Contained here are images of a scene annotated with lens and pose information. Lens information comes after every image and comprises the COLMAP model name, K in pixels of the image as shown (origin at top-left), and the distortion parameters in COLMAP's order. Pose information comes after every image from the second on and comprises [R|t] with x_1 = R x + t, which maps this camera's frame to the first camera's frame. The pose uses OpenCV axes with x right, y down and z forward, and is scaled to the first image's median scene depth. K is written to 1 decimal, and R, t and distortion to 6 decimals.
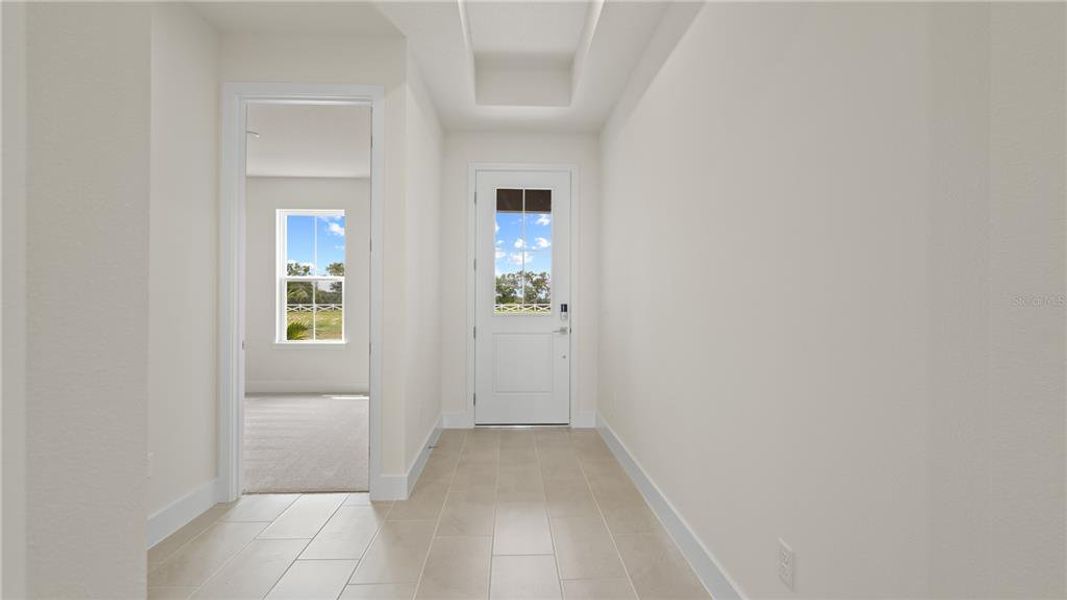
lens RADIAL K [[483.6, 0, 528.4], [0, 483.6, 296.2], [0, 0, 1]] dist [-0.002062, -0.000886]
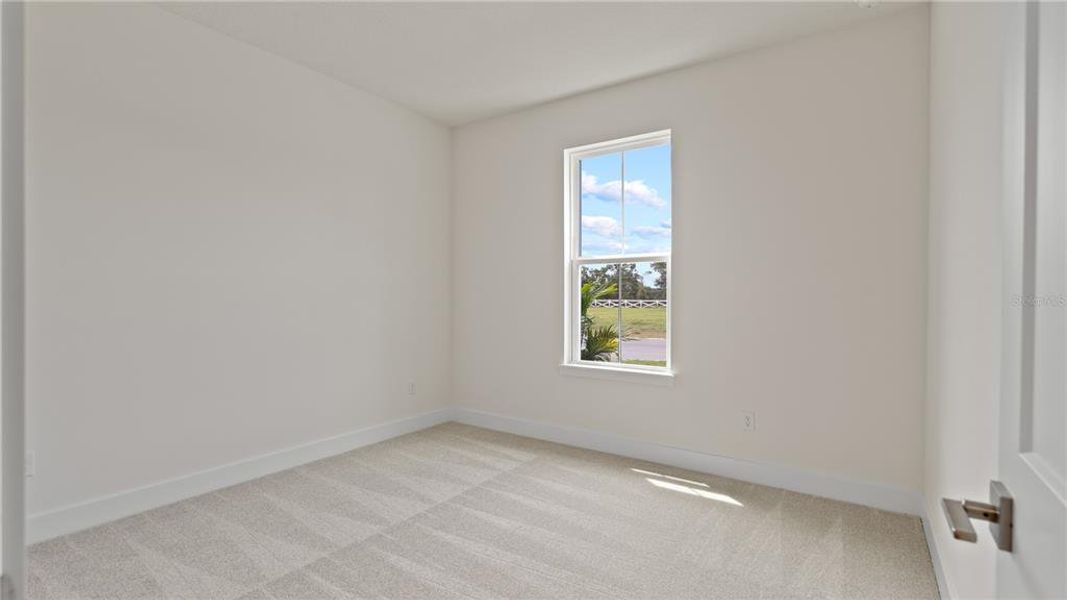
lens RADIAL K [[483.6, 0, 528.4], [0, 483.6, 296.2], [0, 0, 1]] dist [-0.002062, -0.000886]
pose [[0.799048, 0.006003, -0.601237, -0.178183], [-0.001248, 0.999965, 0.008326, 0.002104], [0.601266, -0.005903, 0.799027, 0.458776]]
